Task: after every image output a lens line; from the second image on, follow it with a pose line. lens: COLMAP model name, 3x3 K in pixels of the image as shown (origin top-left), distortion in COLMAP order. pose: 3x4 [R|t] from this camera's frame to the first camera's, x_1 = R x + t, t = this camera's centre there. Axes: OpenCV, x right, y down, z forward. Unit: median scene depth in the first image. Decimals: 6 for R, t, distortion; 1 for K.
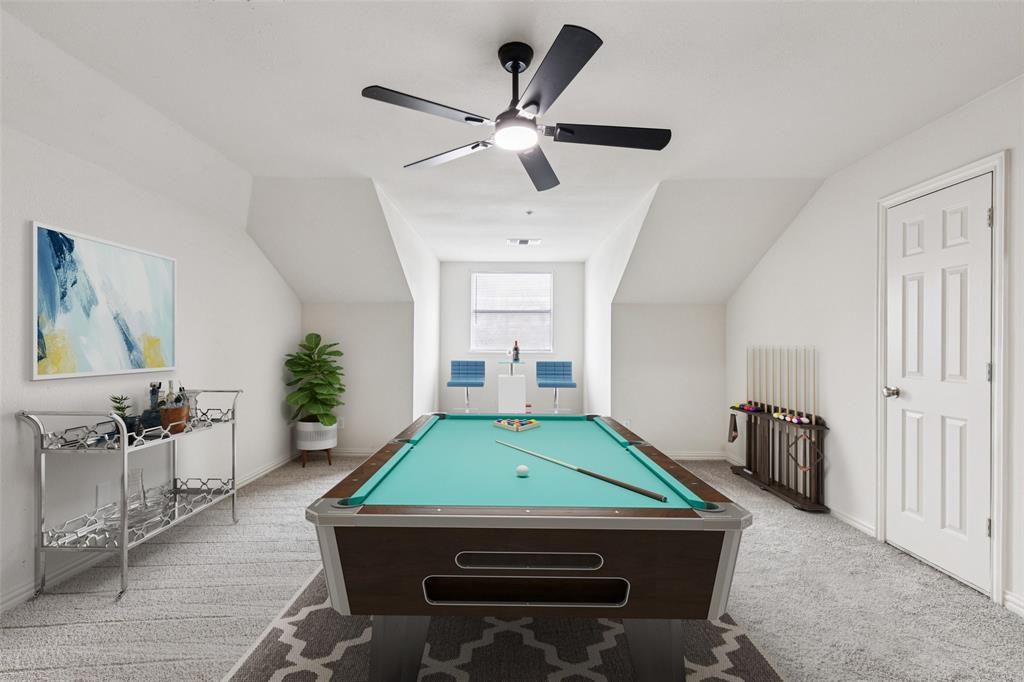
lens RADIAL K [[461.4, 0, 510.8], [0, 461.4, 344.9], [0, 0, 1]] dist [0.011258, -0.000425]
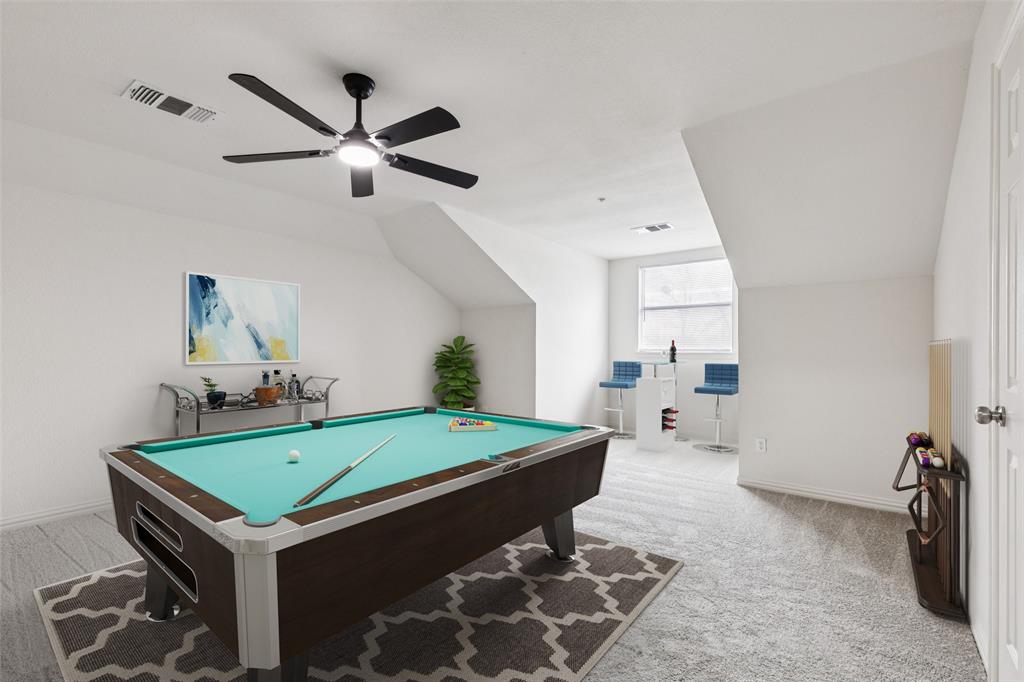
lens RADIAL K [[461.4, 0, 514.7], [0, 461.4, 344.2], [0, 0, 1]] dist [0.011258, -0.000425]
pose [[0.817588, -0.010676, -0.575705, 0.726157], [0.005836, 0.999930, -0.010256, 0.019105], [0.575775, 0.005026, 0.817593, 0.242947]]
